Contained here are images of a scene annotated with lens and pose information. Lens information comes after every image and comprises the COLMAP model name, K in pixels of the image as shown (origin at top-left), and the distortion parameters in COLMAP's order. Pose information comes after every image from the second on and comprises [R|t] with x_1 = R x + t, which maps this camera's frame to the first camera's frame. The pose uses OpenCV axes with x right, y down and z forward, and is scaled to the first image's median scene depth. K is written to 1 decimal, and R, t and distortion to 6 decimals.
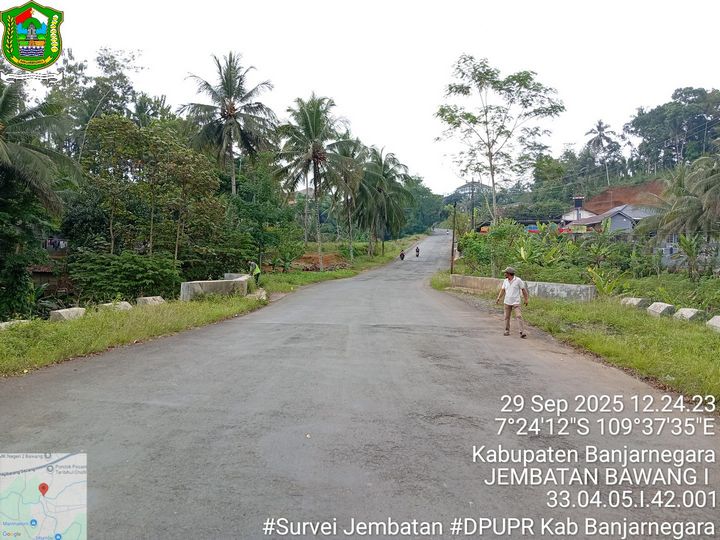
lens RADIAL K [[547.3, 0, 360.0], [0, 547.3, 270.0], [0, 0, 1]] dist [0.098259, -0.207701]
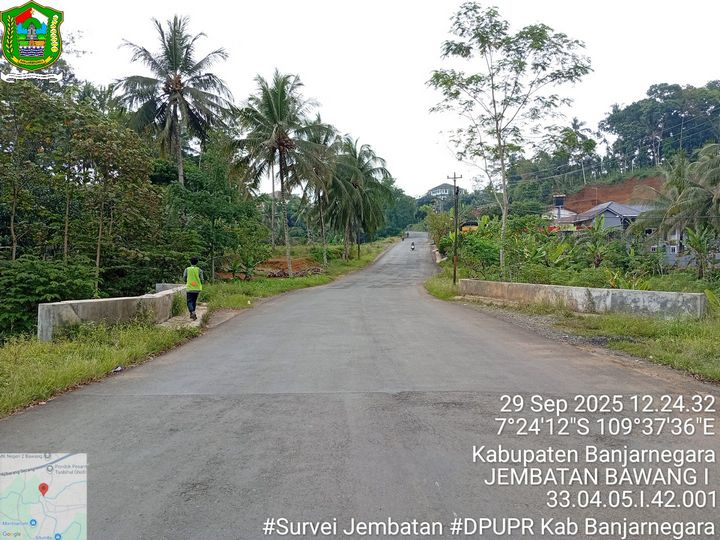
lens RADIAL K [[547.3, 0, 360.0], [0, 547.3, 270.0], [0, 0, 1]] dist [0.098259, -0.207701]
pose [[0.998395, -0.017742, 0.053778, -0.007131], [0.018232, 0.999797, -0.008629, -0.000435], [-0.053614, 0.009596, 0.998516, 0.125131]]
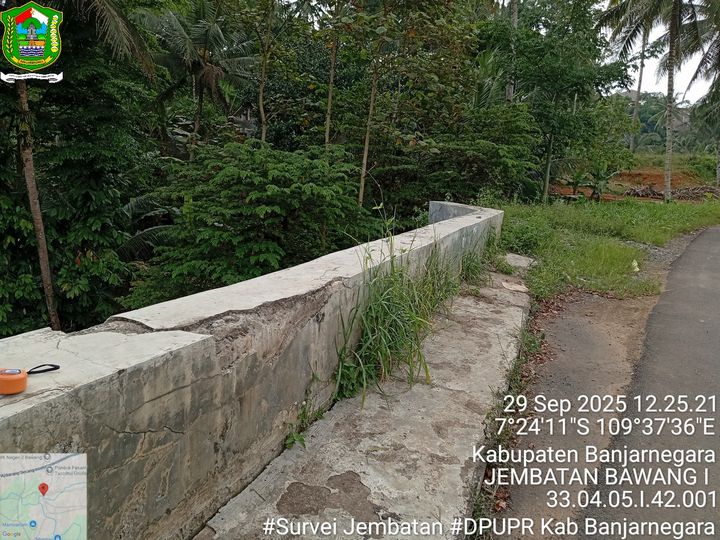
lens RADIAL K [[547.3, 0, 360.0], [0, 547.3, 270.0], [0, 0, 1]] dist [0.098259, -0.207701]
pose [[0.866250, 0.115370, -0.486107, -0.053971], [-0.043051, 0.986590, 0.157436, -0.002108], [0.497752, -0.115452, 0.859601, 0.335294]]
